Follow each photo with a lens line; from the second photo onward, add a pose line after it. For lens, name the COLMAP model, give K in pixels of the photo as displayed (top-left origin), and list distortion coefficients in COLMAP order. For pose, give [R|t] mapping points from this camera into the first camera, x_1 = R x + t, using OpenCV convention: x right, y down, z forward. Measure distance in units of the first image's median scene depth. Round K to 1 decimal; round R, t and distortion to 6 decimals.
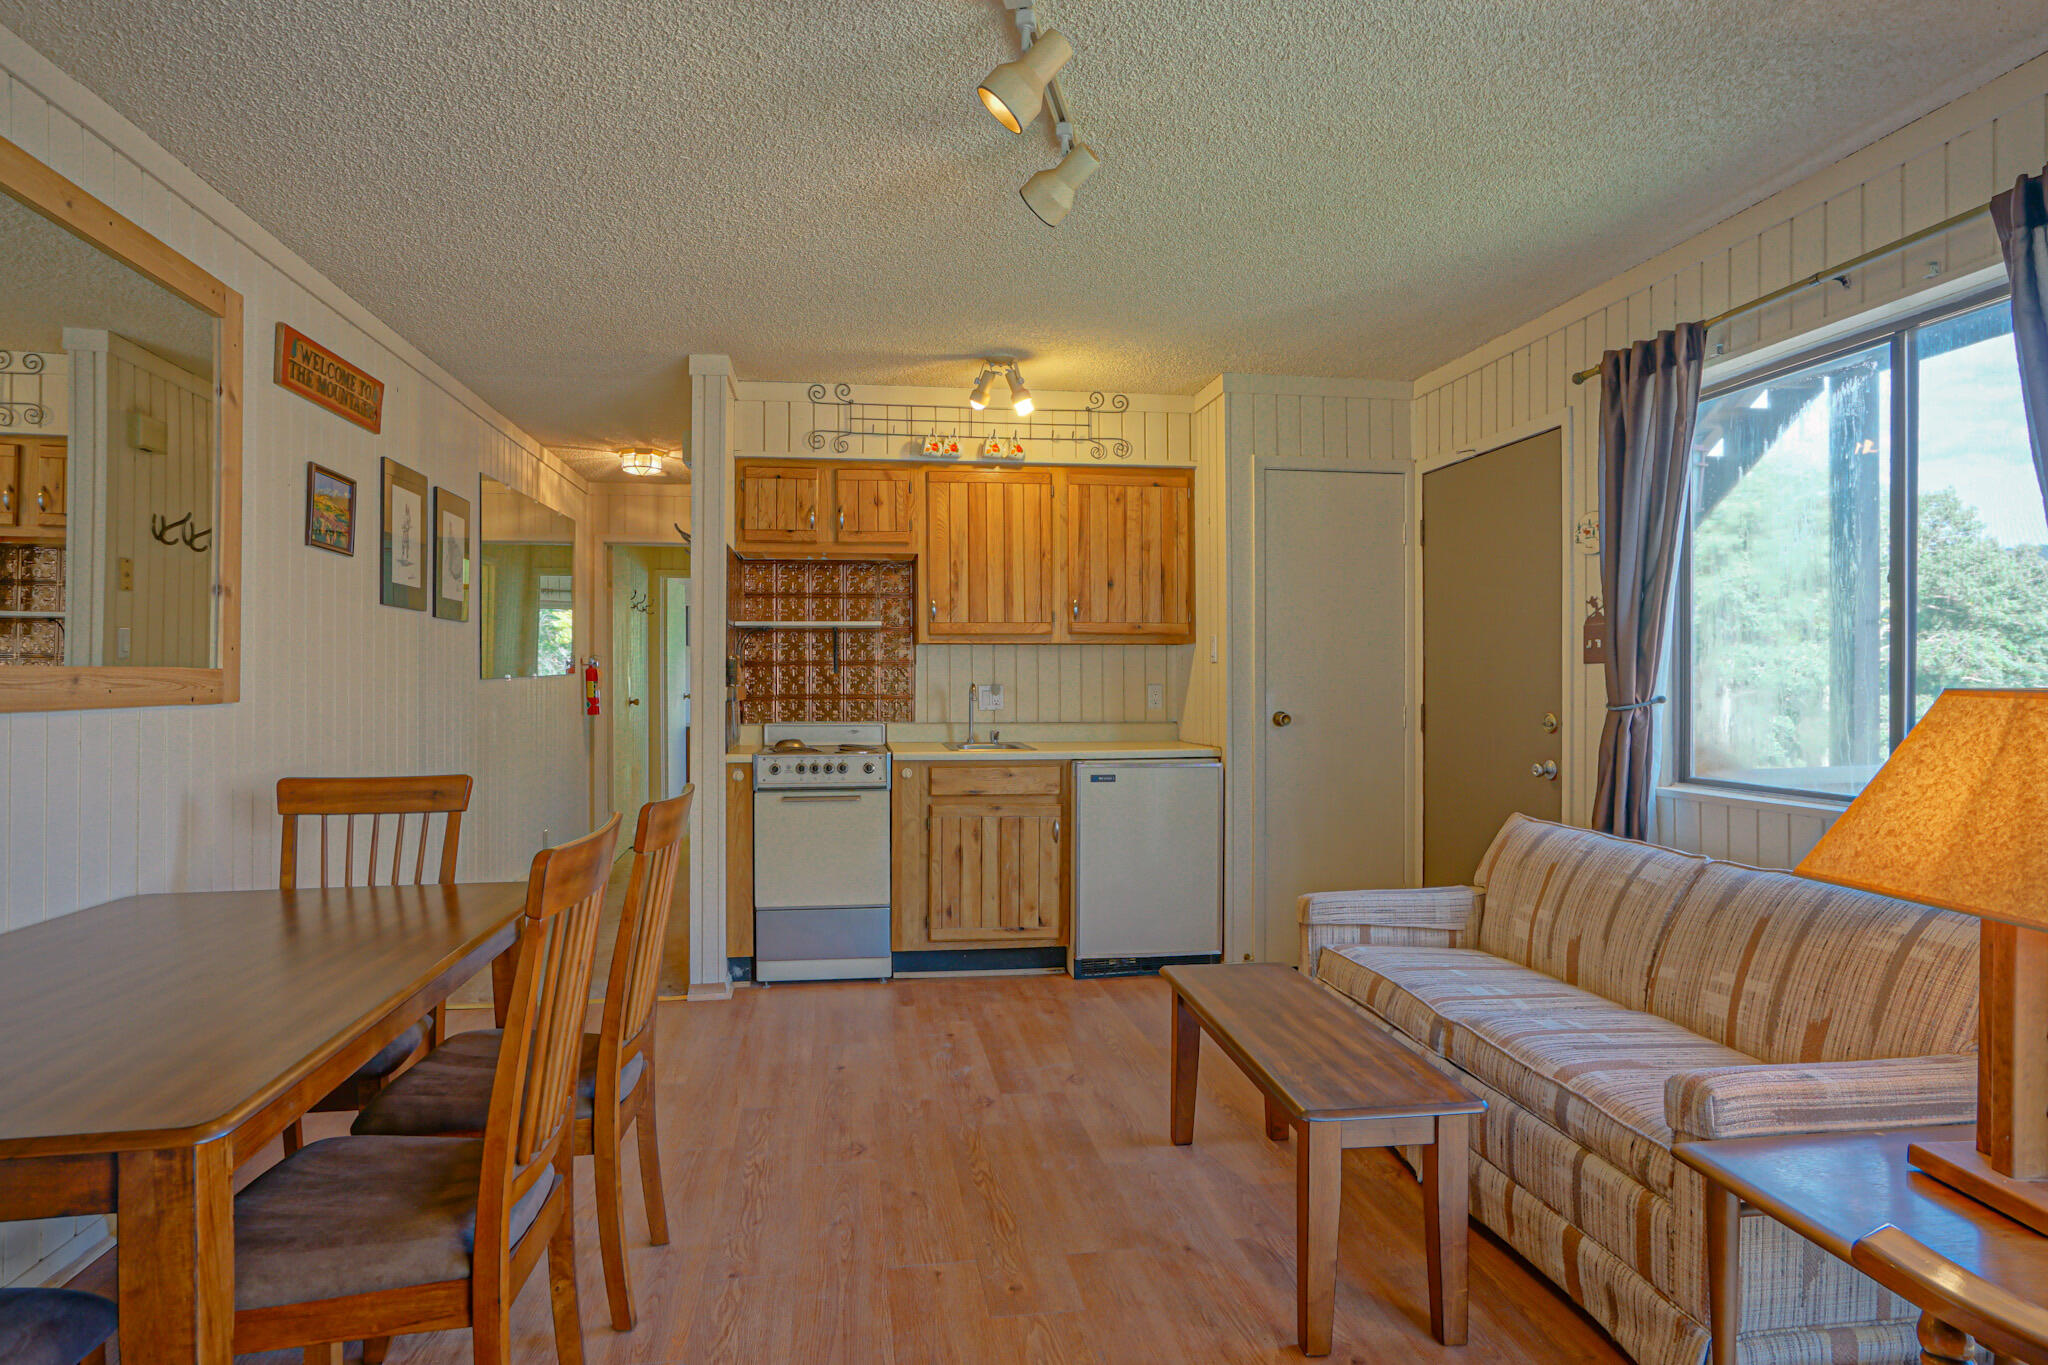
lens RADIAL K [[1092.9, 0, 1019.8], [0, 1092.9, 701.8], [0, 0, 1]] dist [-0.050865, 0.032349]
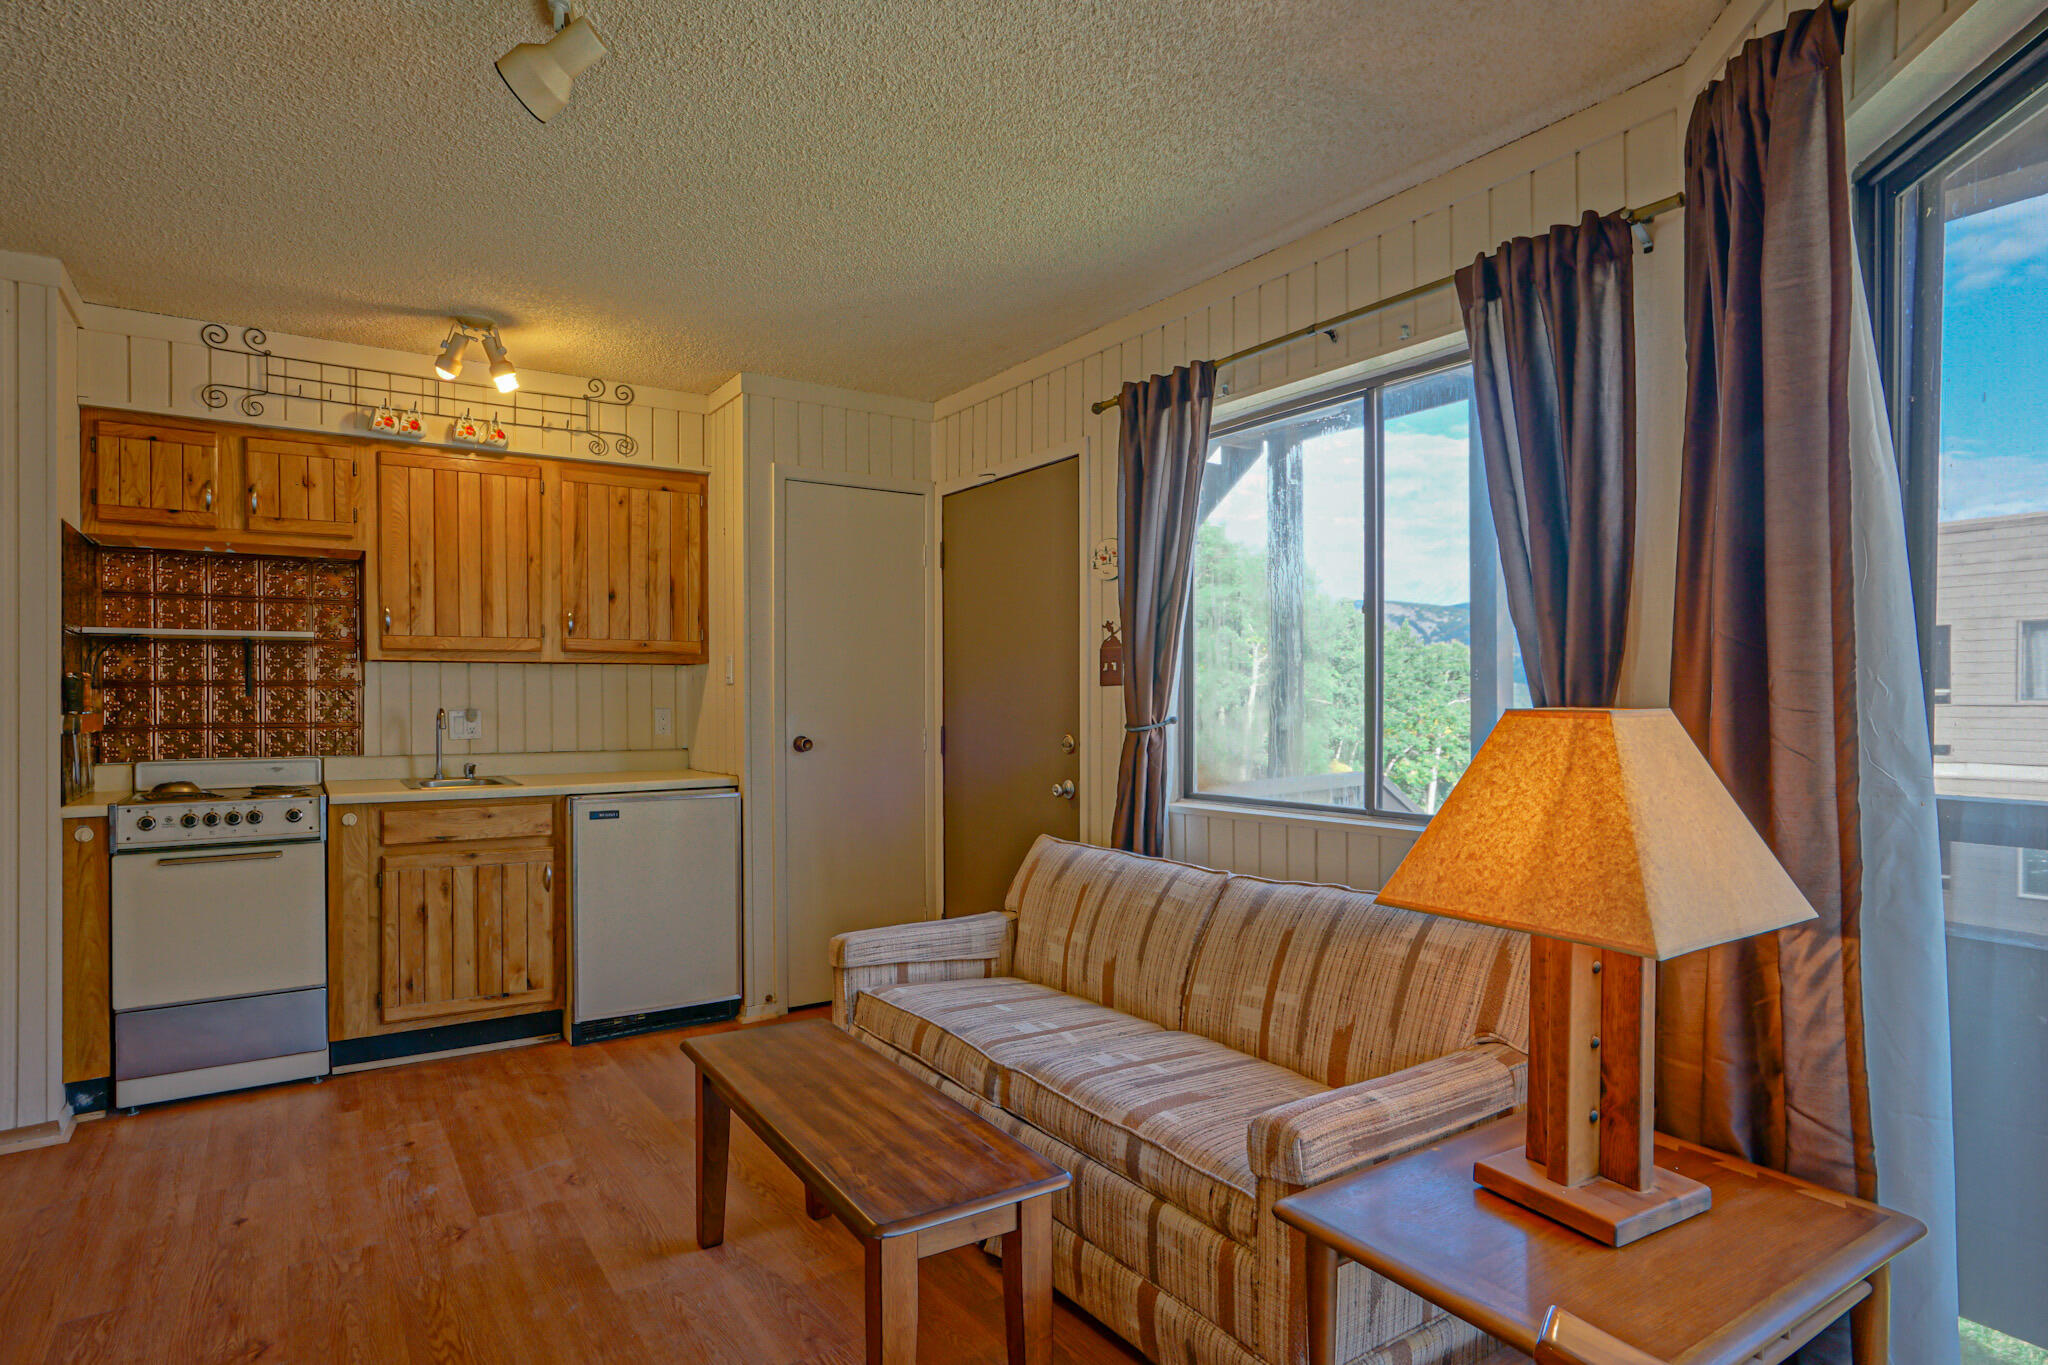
lens RADIAL K [[1092.9, 0, 1019.8], [0, 1092.9, 701.8], [0, 0, 1]] dist [-0.050865, 0.032349]
pose [[0.903002, -0.002711, 0.429627, 0.004482], [0.011807, 0.999759, -0.018507, -0.002053], [-0.429473, 0.021785, 0.902817, 0.096369]]
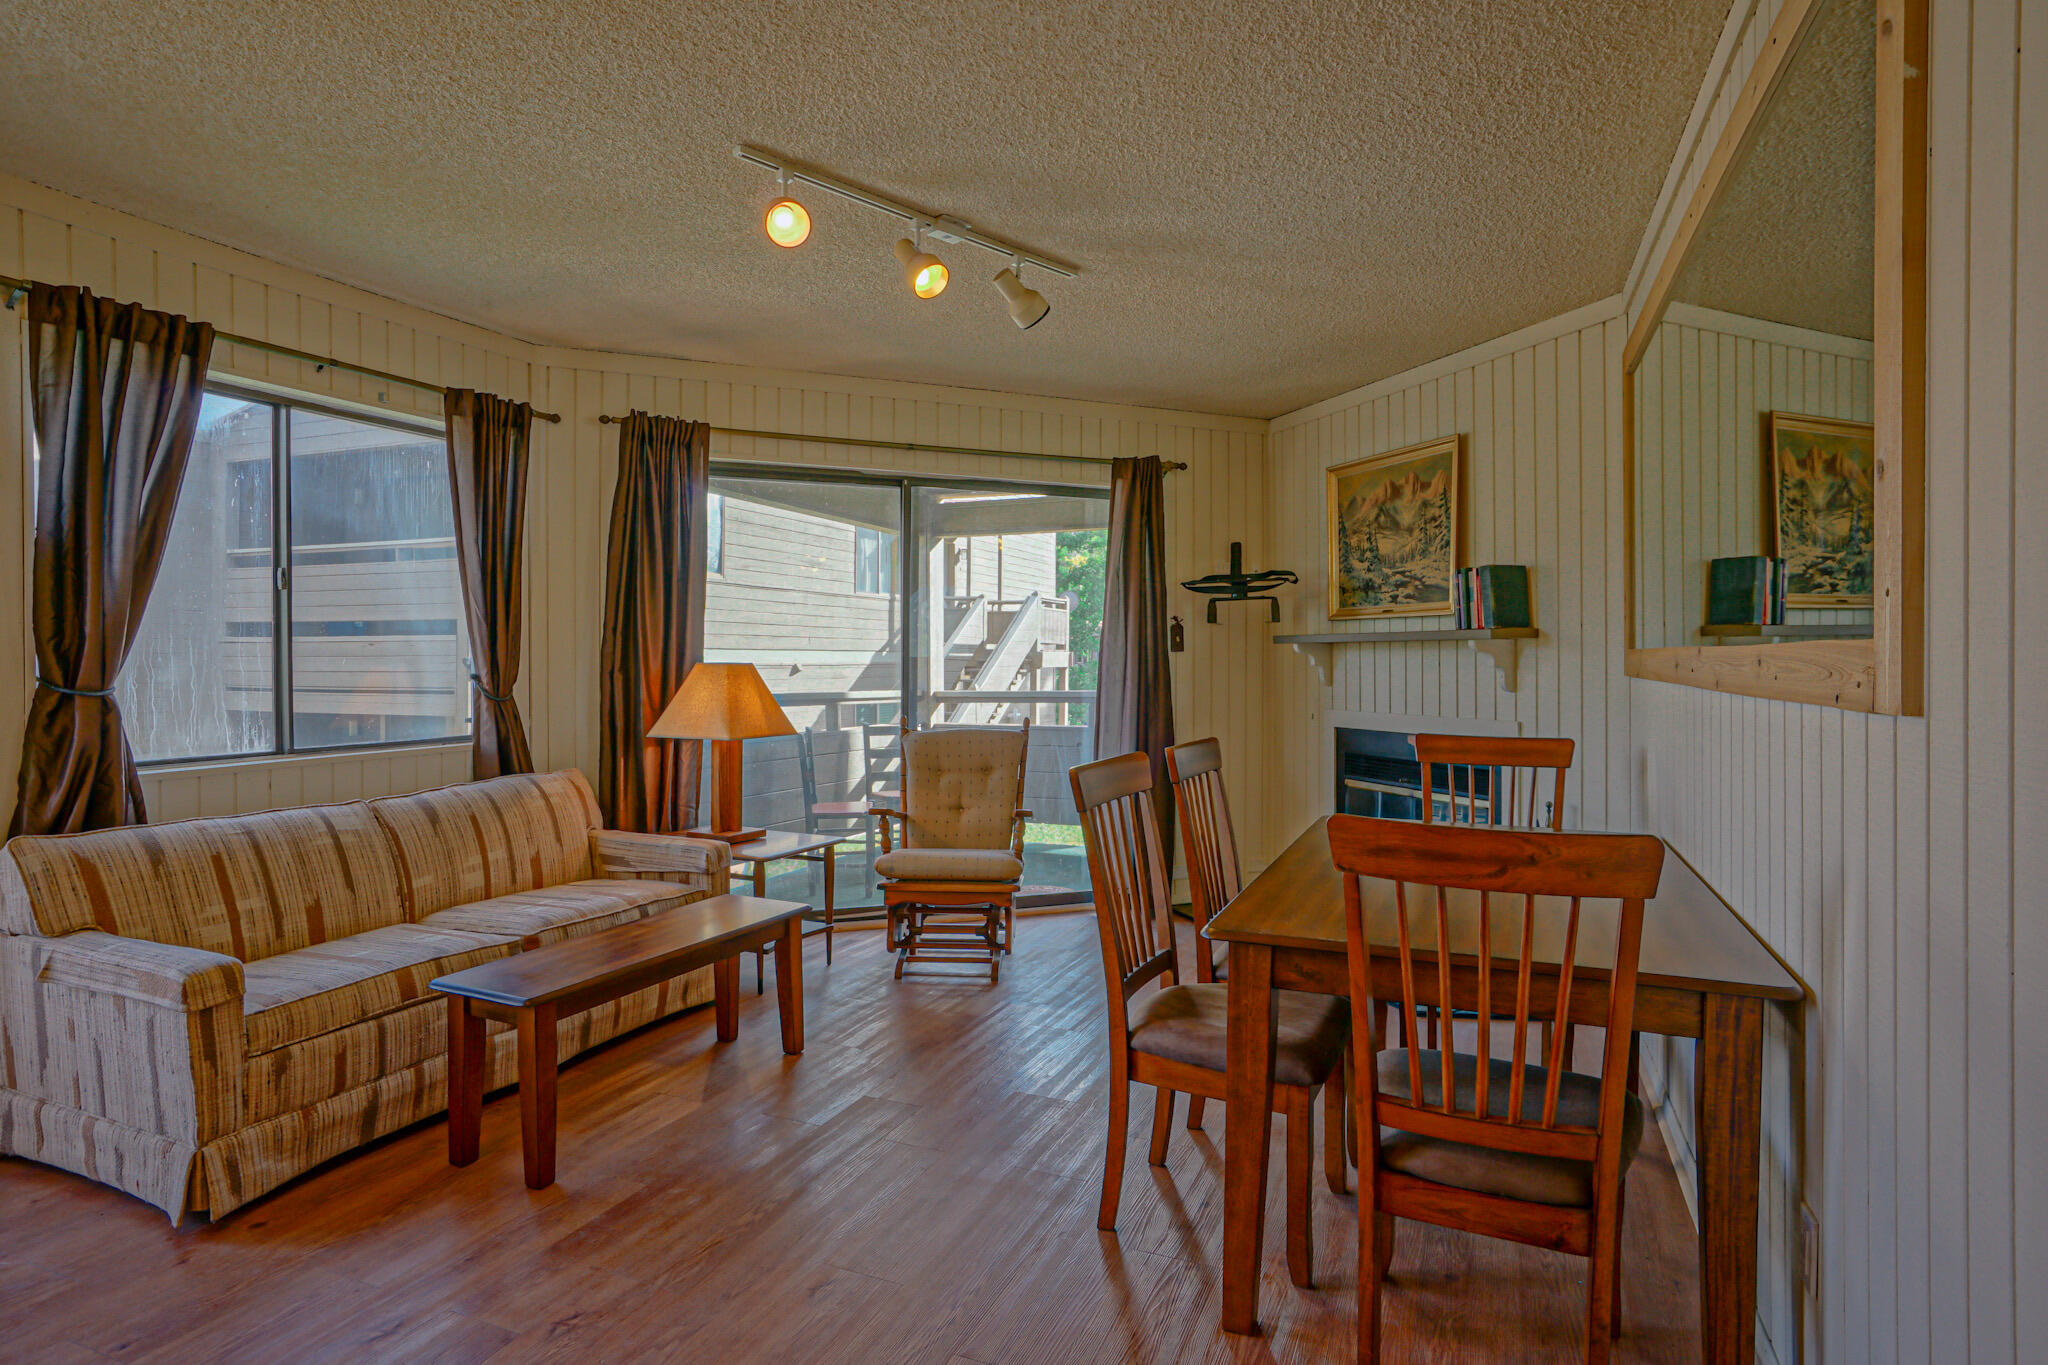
lens RADIAL K [[1092.9, 0, 1019.8], [0, 1092.9, 701.8], [0, 0, 1]] dist [-0.050865, 0.032349]
pose [[-0.845778, -0.022909, 0.533044, -0.492035], [0.006518, 0.998559, 0.053259, -0.025287], [-0.533496, 0.048520, -0.844410, 1.152980]]
